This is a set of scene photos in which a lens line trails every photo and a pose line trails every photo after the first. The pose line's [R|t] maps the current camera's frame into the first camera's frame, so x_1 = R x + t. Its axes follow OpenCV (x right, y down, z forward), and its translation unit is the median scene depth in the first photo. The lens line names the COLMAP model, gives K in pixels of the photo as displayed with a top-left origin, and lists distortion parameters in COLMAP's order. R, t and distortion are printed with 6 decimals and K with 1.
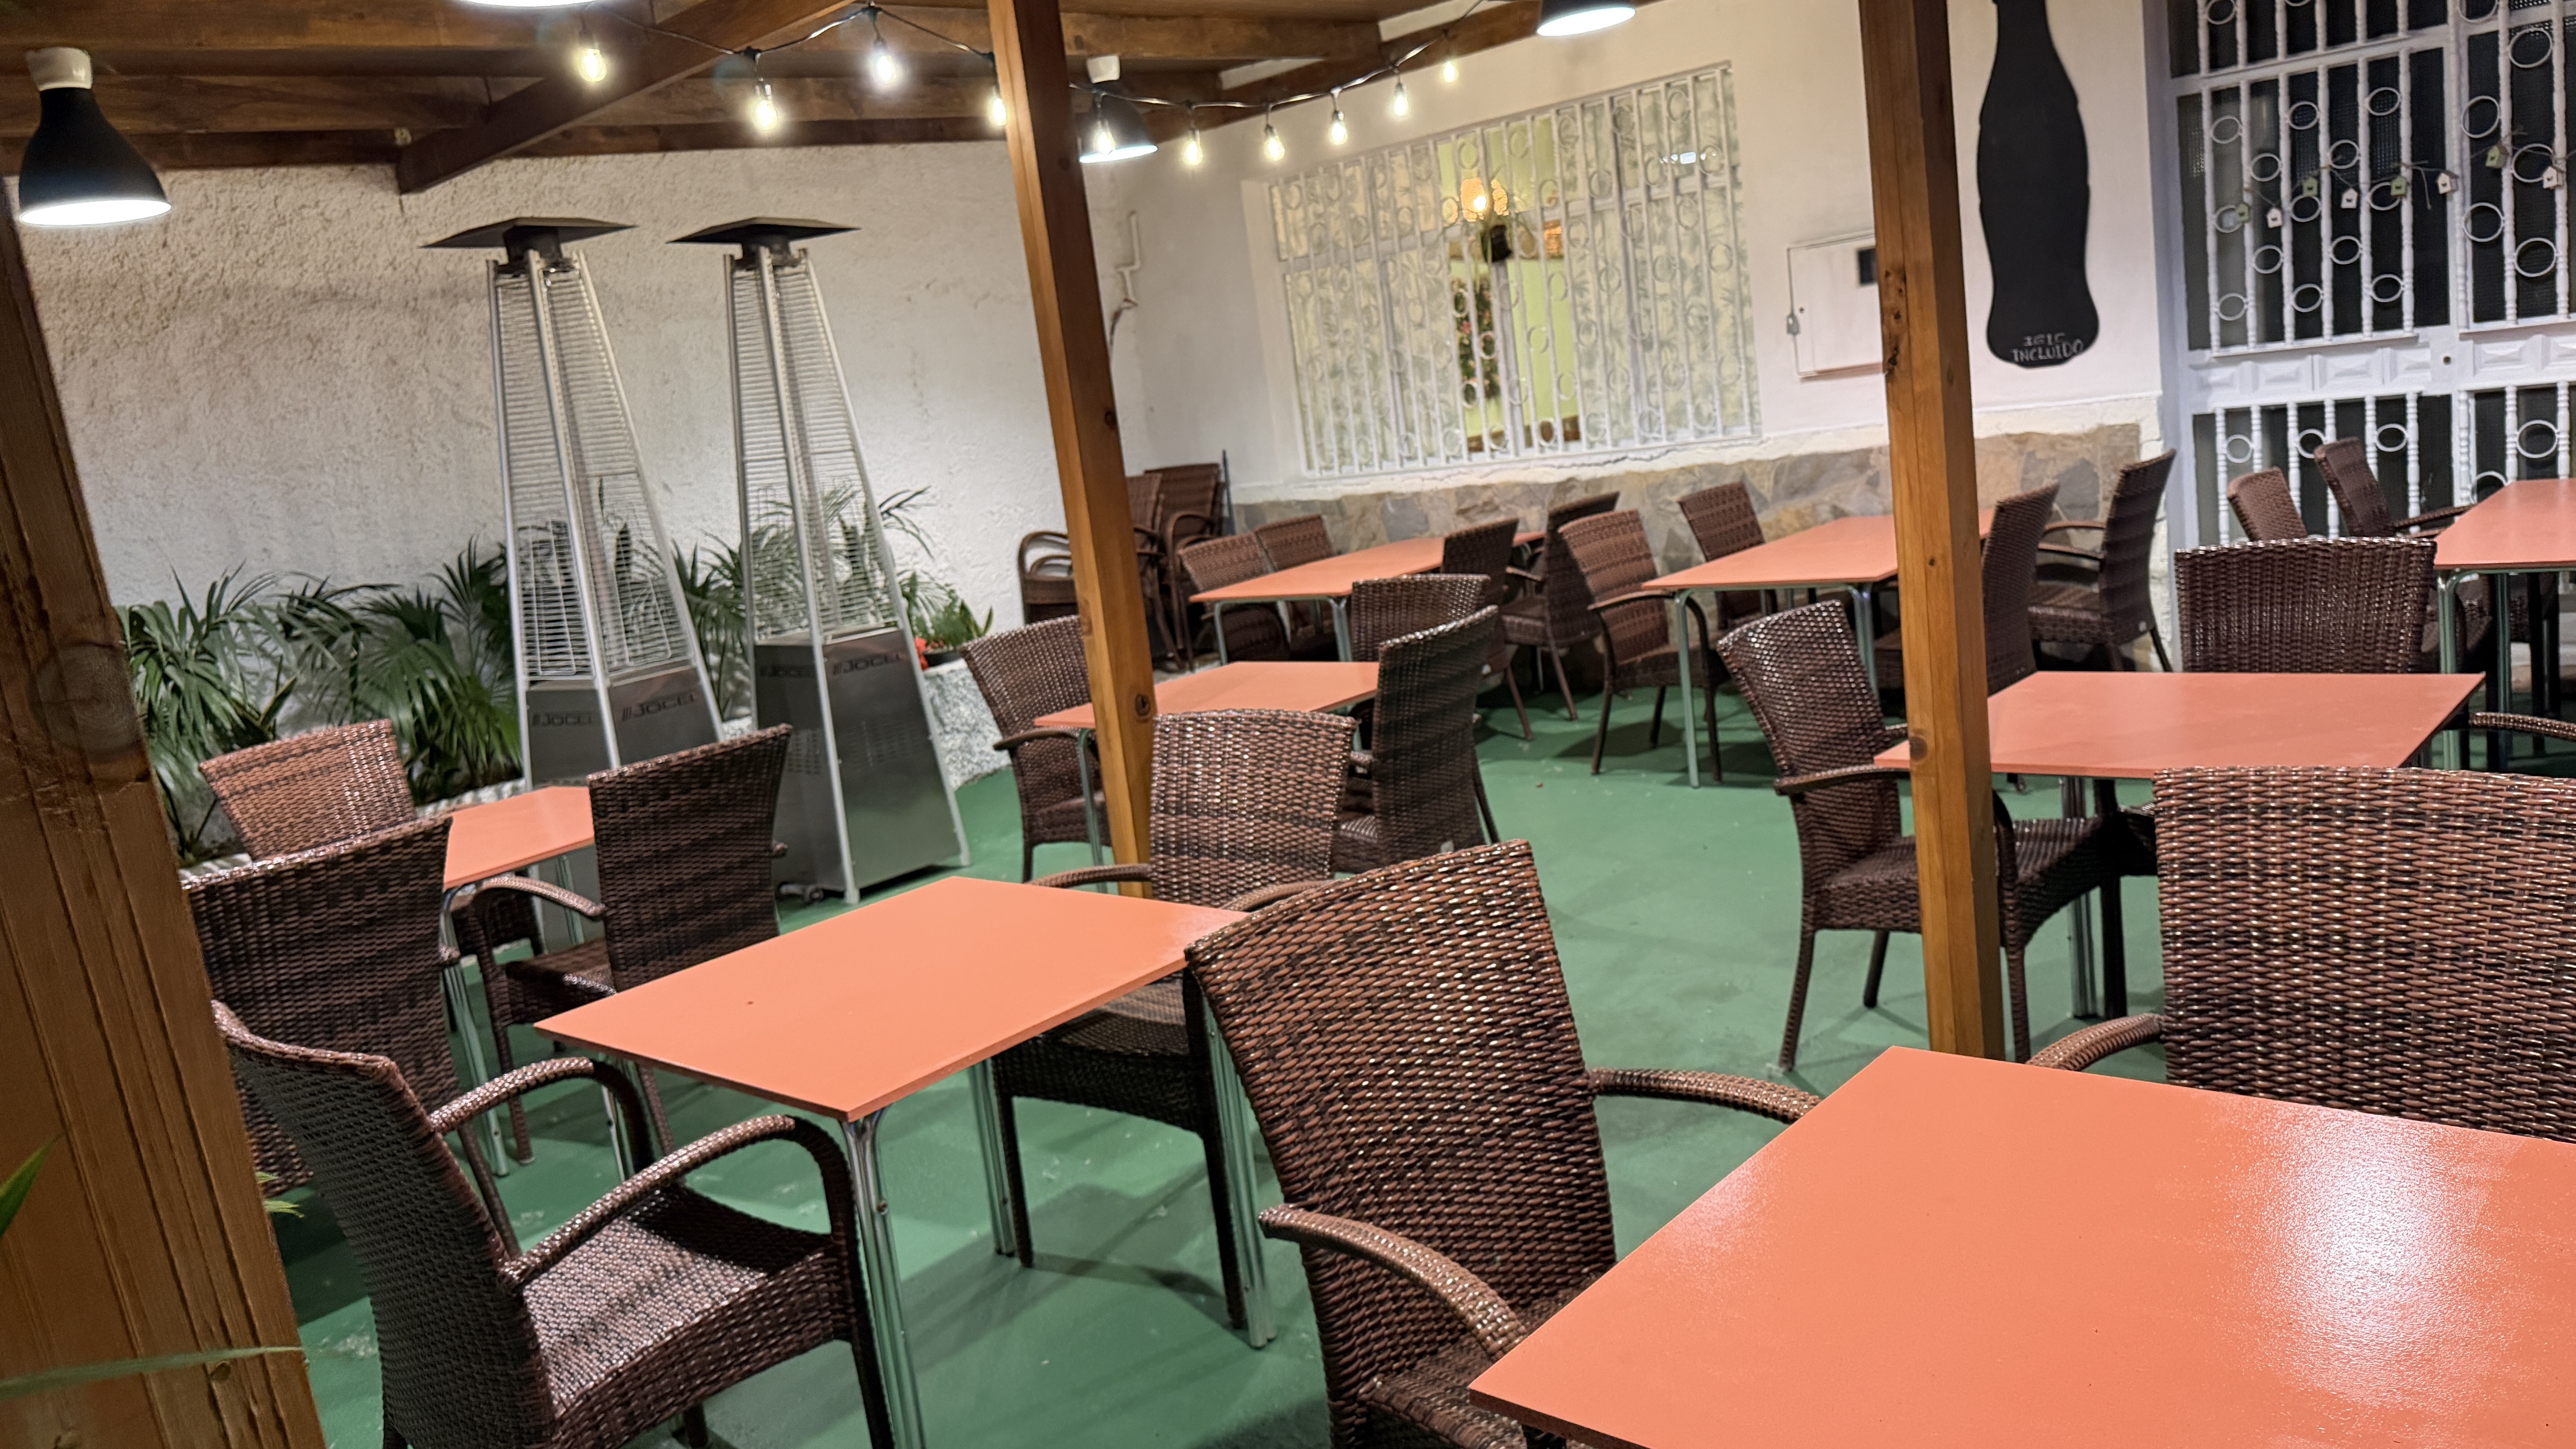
lens RADIAL K [[1801.4, 0, 1276.4], [0, 1801.4, 709.6], [0, 0, 1]] dist [0.080683, -0.107453]
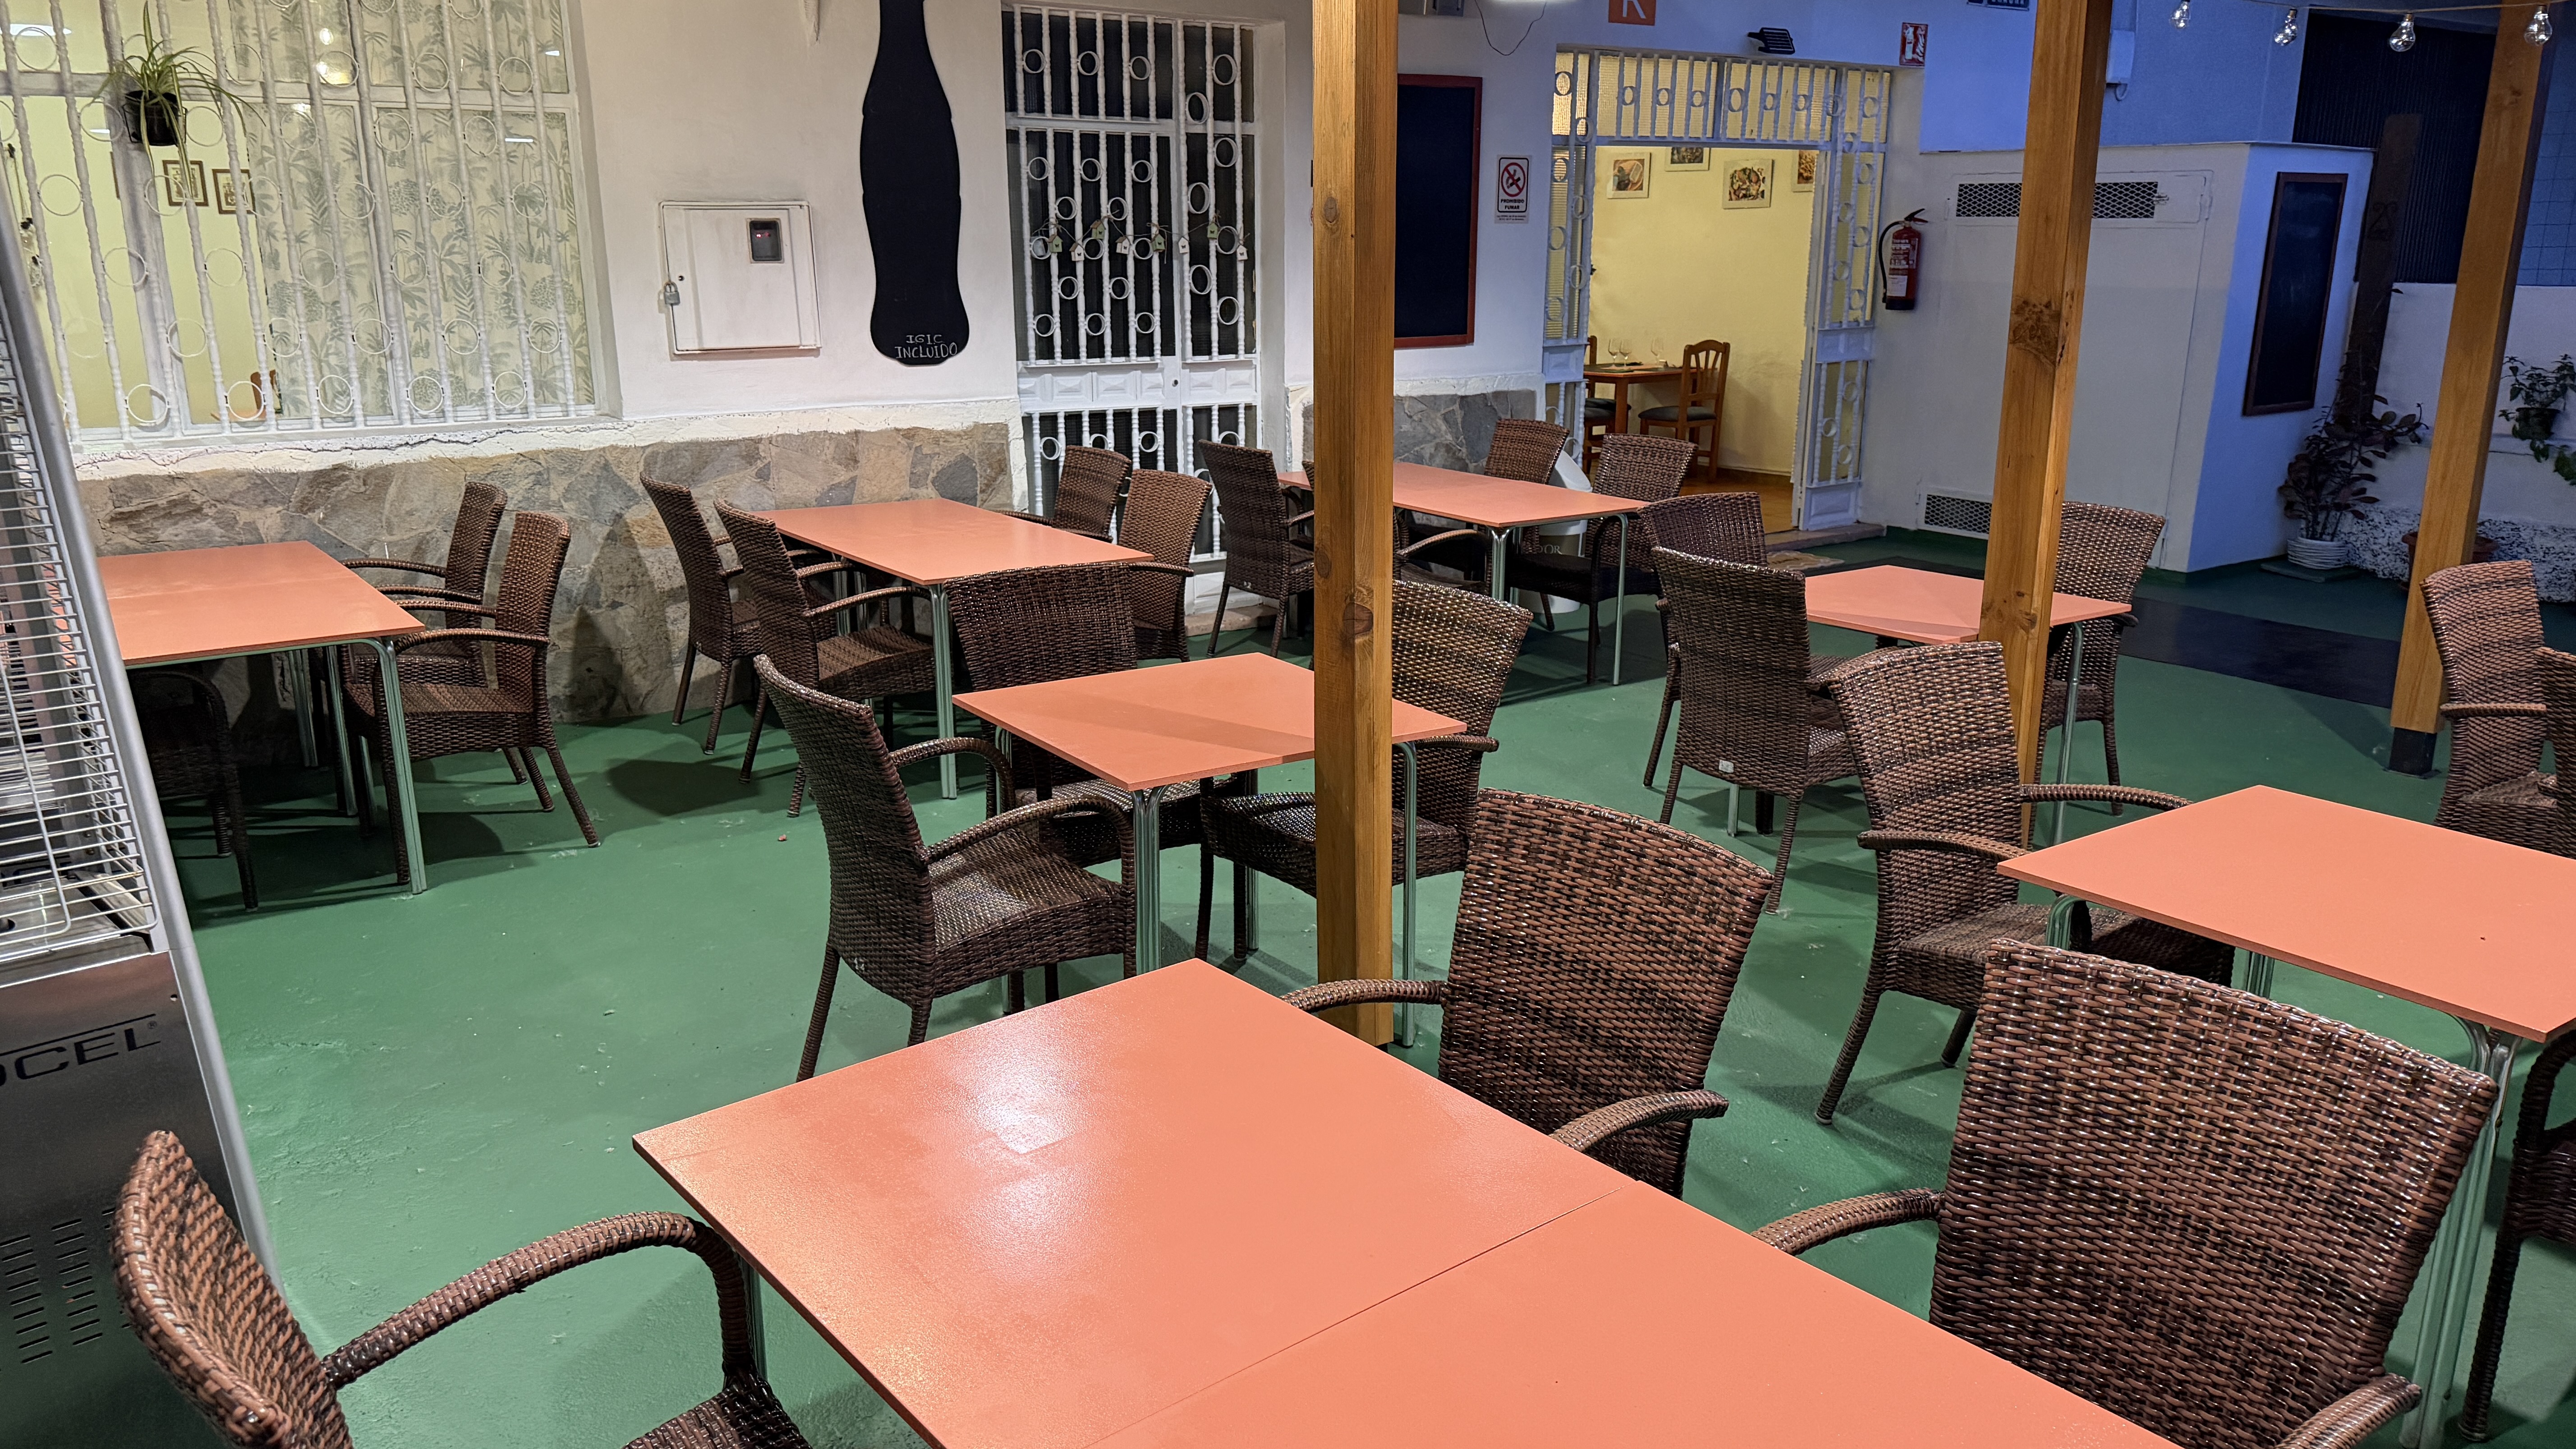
lens RADIAL K [[1801.4, 0, 1298.6], [0, 1801.4, 716.8], [0, 0, 1]] dist [0.080683, -0.107453]
pose [[0.276091, -0.108612, 0.954975, -0.568960], [0.138037, 0.987775, 0.072434, -0.036526], [-0.951168, 0.111823, 0.287708, 0.555233]]
